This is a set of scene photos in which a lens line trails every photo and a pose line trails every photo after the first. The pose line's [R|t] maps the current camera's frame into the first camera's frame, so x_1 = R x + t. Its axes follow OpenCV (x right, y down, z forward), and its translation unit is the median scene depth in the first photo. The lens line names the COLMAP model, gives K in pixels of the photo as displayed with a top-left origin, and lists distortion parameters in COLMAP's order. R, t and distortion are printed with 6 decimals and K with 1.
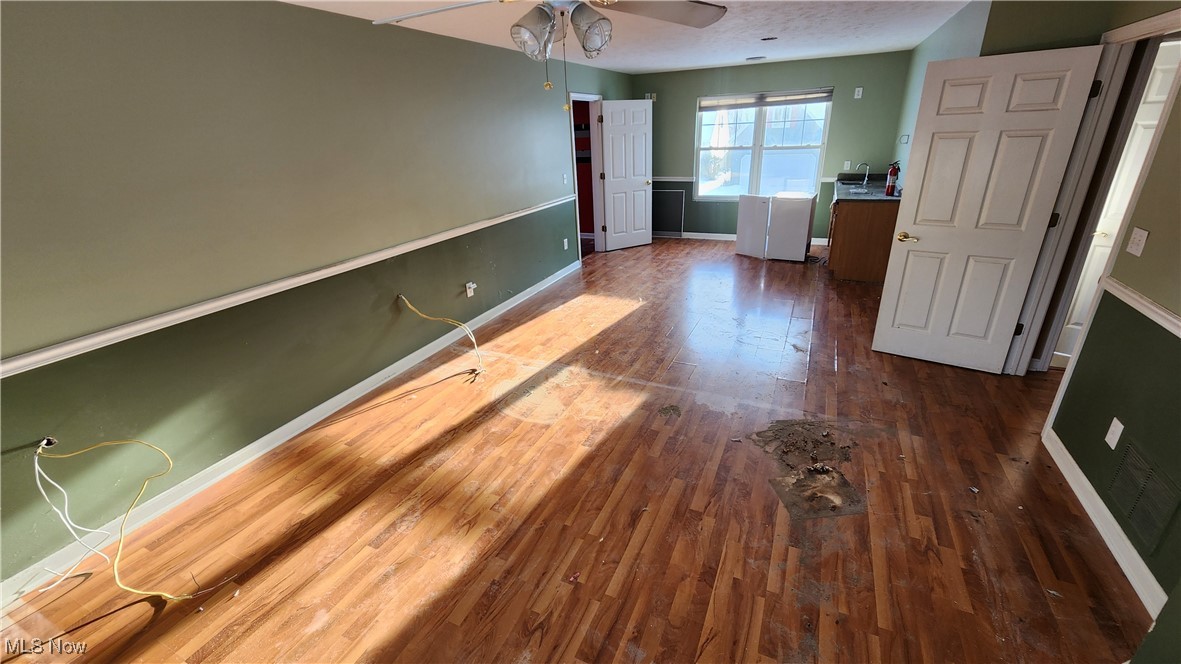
lens RADIAL K [[481.3, 0, 591.0], [0, 481.3, 329.1], [0, 0, 1]] dist [0.001883, -0.002893]
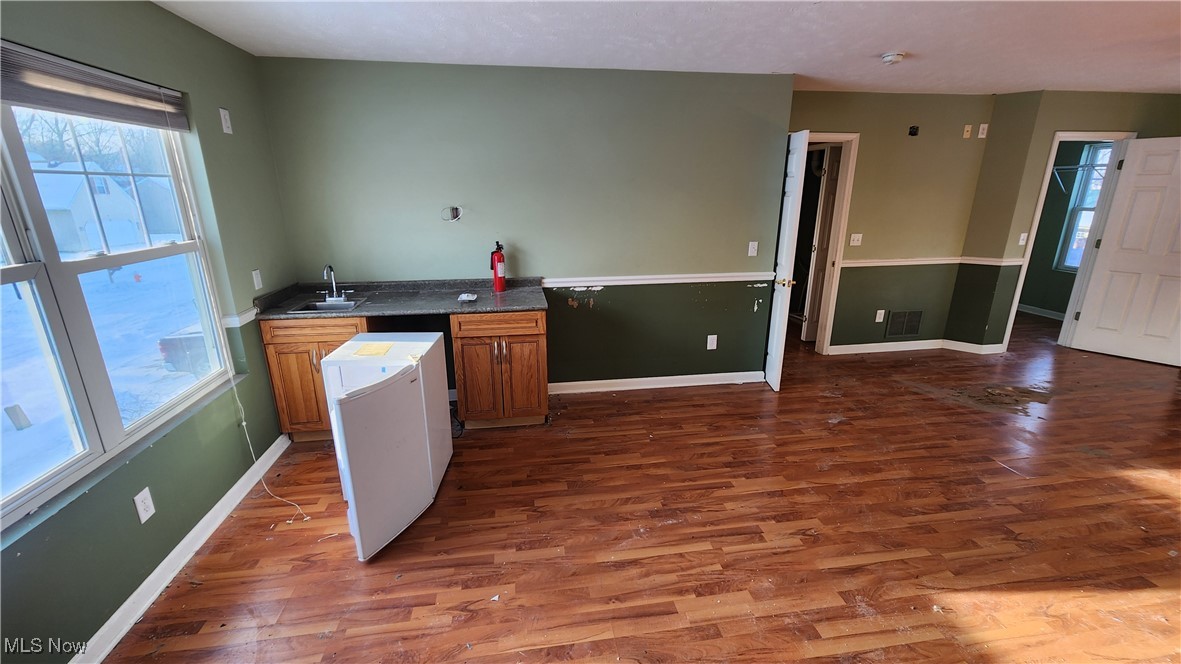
lens RADIAL K [[481.3, 0, 587.4], [0, 481.3, 332.0], [0, 0, 1]] dist [0.001883, -0.002893]
pose [[-0.548528, -0.194368, 0.813227, -0.016012], [0.346114, 0.832581, 0.432450, -0.643657], [-0.761132, 0.518681, -0.389421, 1.610696]]
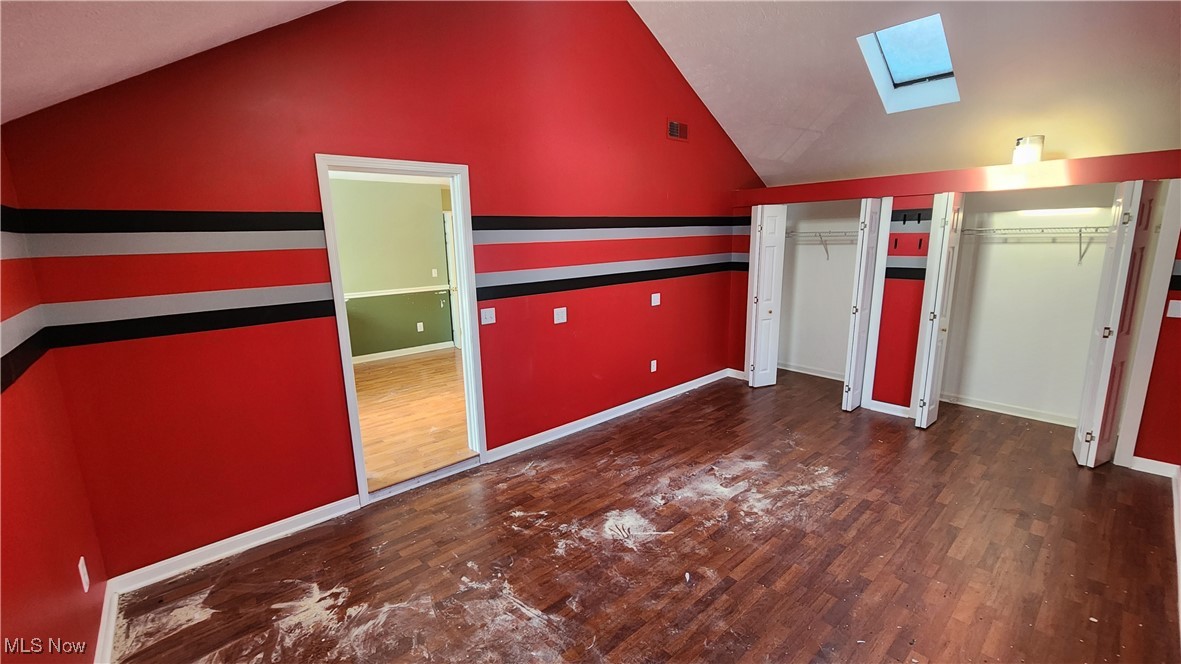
lens RADIAL K [[481.3, 0, 589.1], [0, 481.3, 328.2], [0, 0, 1]] dist [0.001883, -0.002893]
pose [[-0.913579, -0.023830, 0.405963, -0.648234], [0.204138, 0.836517, 0.508495, -0.875269], [-0.351712, 0.547423, -0.759359, 2.175280]]
